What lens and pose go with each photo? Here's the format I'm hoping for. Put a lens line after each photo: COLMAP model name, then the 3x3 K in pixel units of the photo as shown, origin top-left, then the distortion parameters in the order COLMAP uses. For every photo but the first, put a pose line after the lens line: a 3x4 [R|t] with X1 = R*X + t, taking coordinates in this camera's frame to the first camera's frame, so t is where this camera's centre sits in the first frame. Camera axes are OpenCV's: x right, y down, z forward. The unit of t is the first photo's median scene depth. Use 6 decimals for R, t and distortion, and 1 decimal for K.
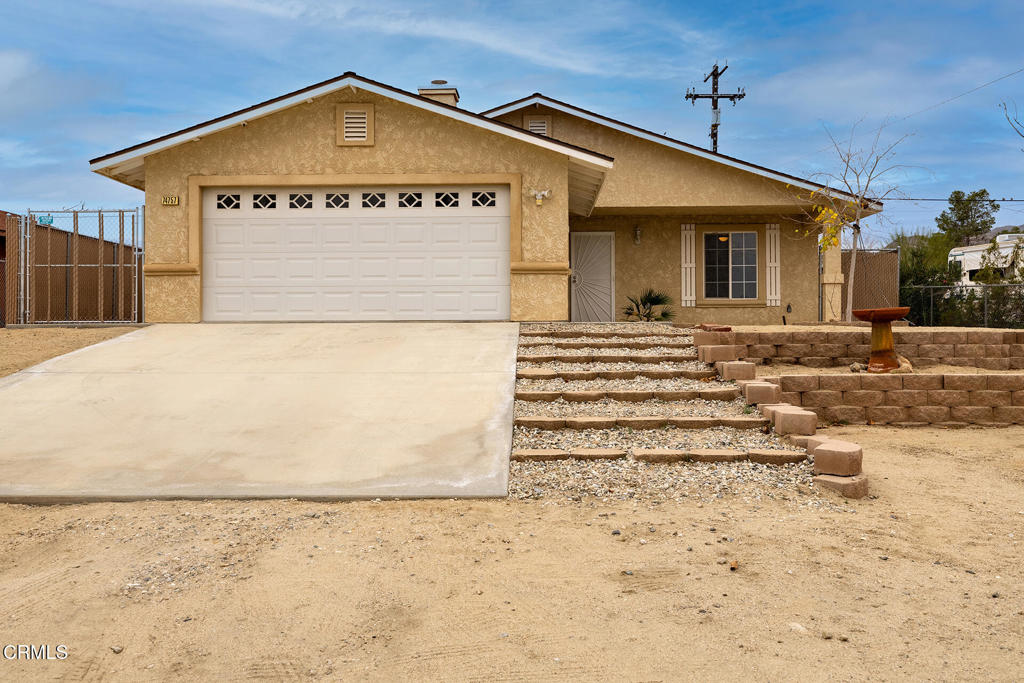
lens RADIAL K [[1033.7, 0, 512.3], [0, 1033.7, 344.6], [0, 0, 1]] dist [0.026692, 0.000000]
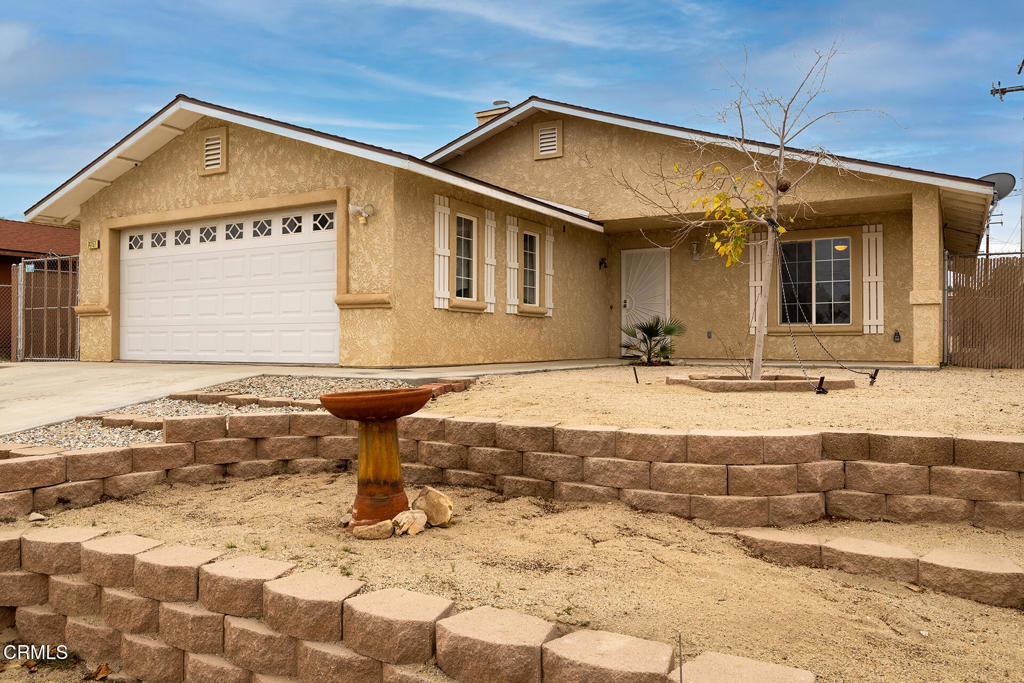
lens RADIAL K [[790.1, 0, 511.5], [0, 790.1, 333.8], [0, 0, 1]] dist [-0.000696, -0.000684]
pose [[0.868673, -0.001664, -0.495384, 0.428513], [-0.003816, 0.999942, -0.010051, -0.042140], [0.495372, 0.010622, 0.868616, 0.513322]]
